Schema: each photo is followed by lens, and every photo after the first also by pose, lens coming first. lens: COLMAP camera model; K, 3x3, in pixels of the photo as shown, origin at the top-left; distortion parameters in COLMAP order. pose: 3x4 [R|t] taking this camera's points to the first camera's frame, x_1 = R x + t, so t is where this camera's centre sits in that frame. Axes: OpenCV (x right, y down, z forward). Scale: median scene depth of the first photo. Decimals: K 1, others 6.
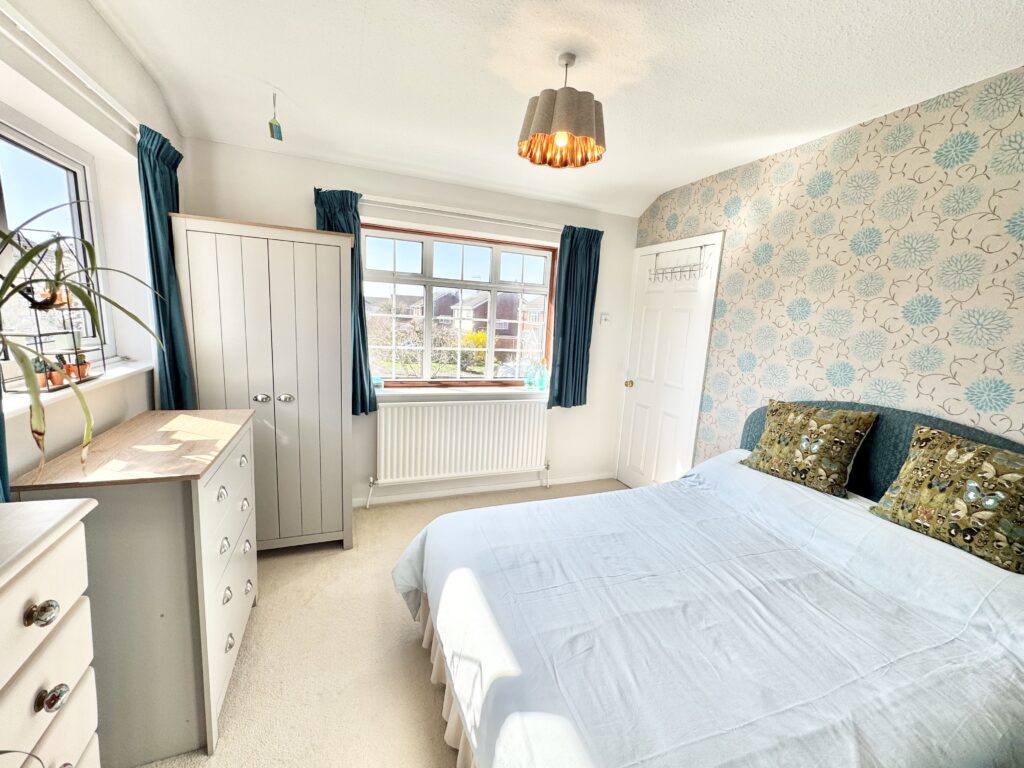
lens RADIAL K [[408.9, 0, 509.9], [0, 408.9, 383.1], [0, 0, 1]] dist [0.000421, -0.000072]
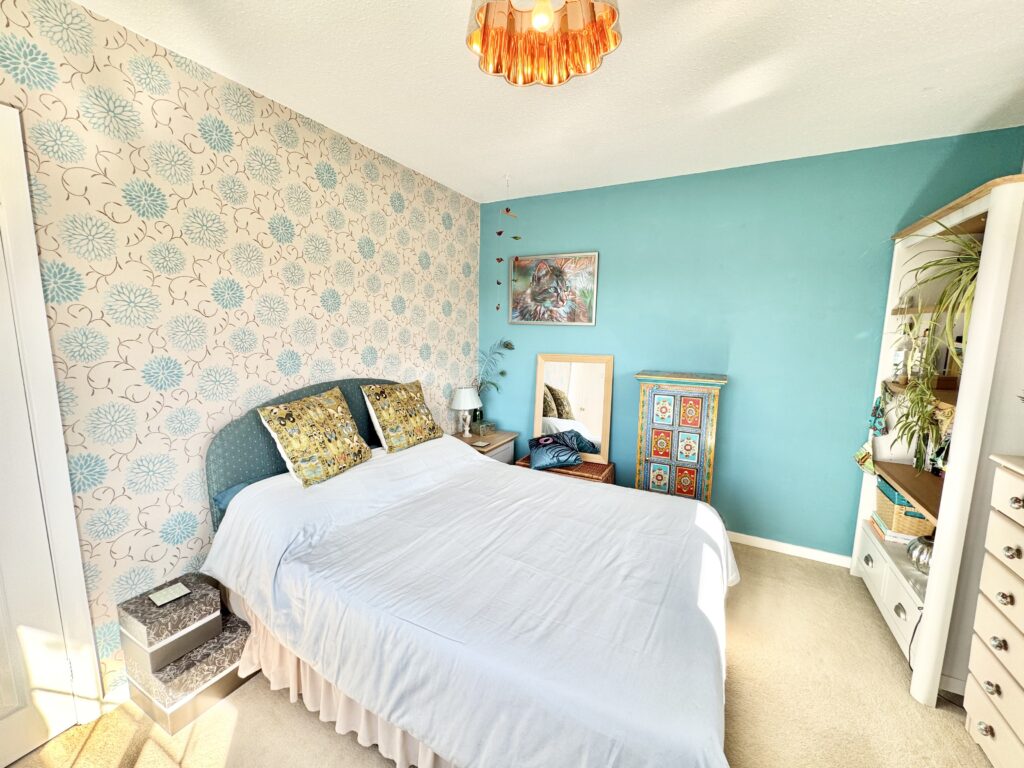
lens RADIAL K [[408.9, 0, 513.3], [0, 408.9, 386.7], [0, 0, 1]] dist [0.000421, -0.000072]
pose [[-0.640618, -0.177796, 0.746992, -0.294505], [0.077207, 0.952979, 0.293036, -0.217054], [-0.763969, 0.245397, -0.596768, 1.201481]]
